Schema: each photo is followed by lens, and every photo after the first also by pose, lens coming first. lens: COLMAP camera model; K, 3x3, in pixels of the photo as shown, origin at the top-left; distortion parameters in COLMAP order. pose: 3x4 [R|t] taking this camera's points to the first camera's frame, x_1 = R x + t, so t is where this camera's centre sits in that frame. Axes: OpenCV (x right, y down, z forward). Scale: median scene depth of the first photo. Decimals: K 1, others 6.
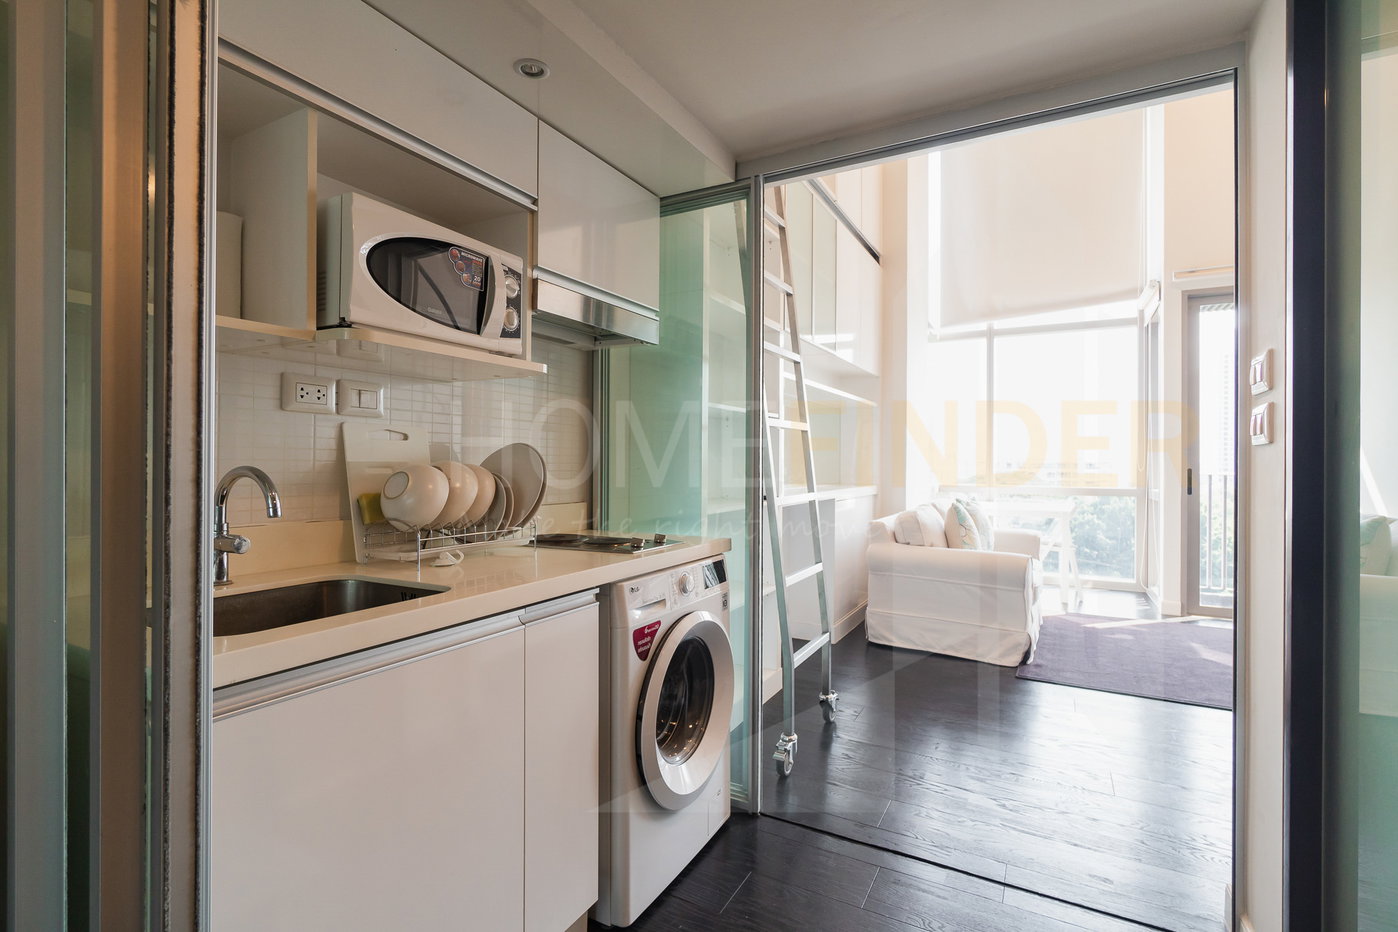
lens RADIAL K [[641.2, 0, 699.0], [0, 641.2, 466.0], [0, 0, 1]] dist [-0.002201, -0.000523]
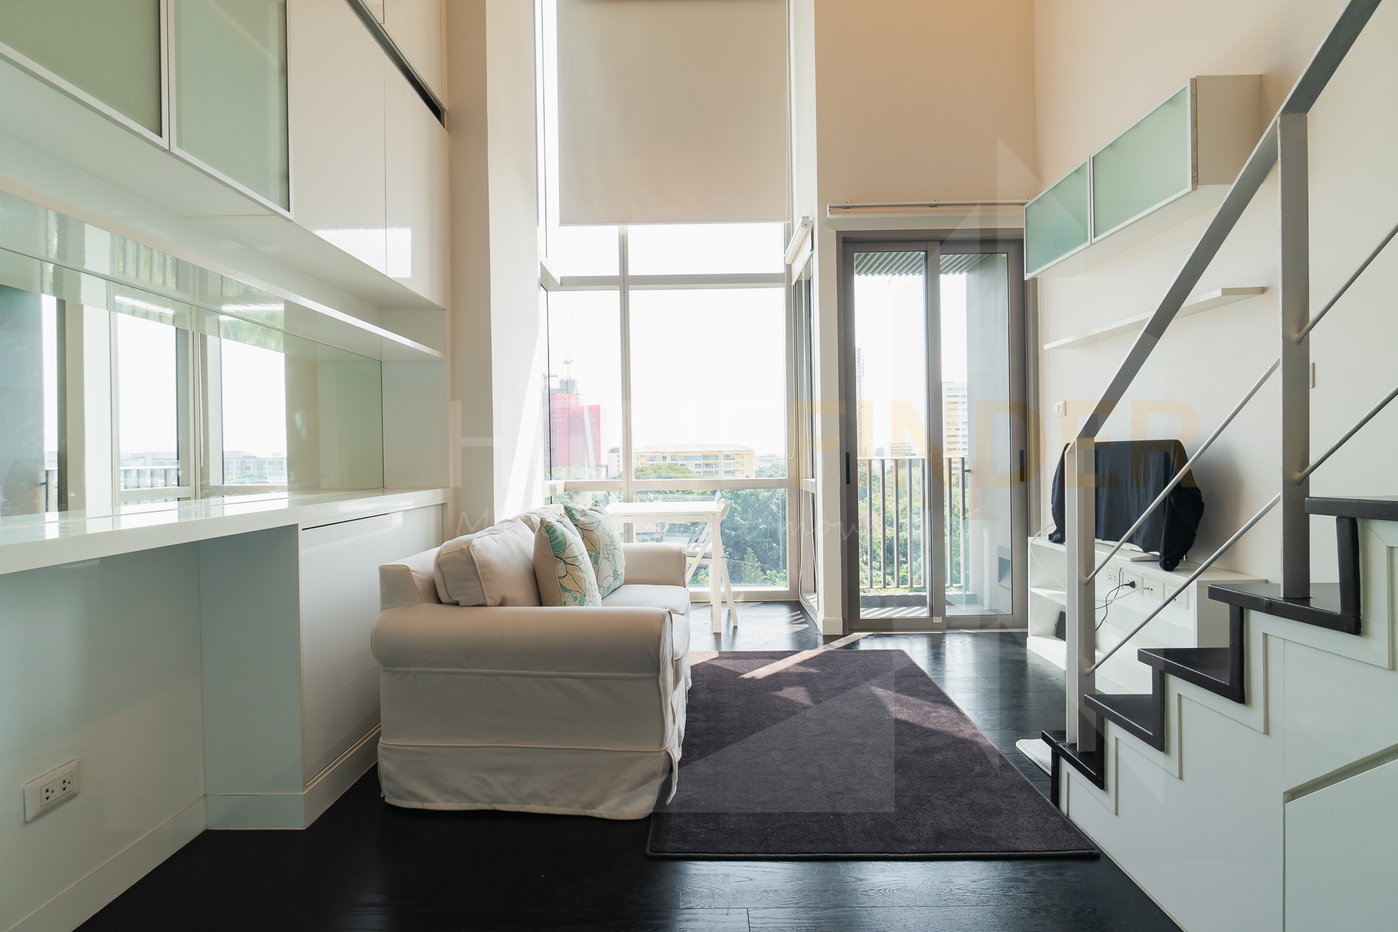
lens RADIAL K [[641.2, 0, 699.0], [0, 641.2, 466.0], [0, 0, 1]] dist [-0.002201, -0.000523]
pose [[0.875422, -0.022819, 0.482820, 0.254701], [0.019144, 0.999738, 0.012540, 0.008550], [-0.482980, -0.001734, 0.875630, 0.463000]]
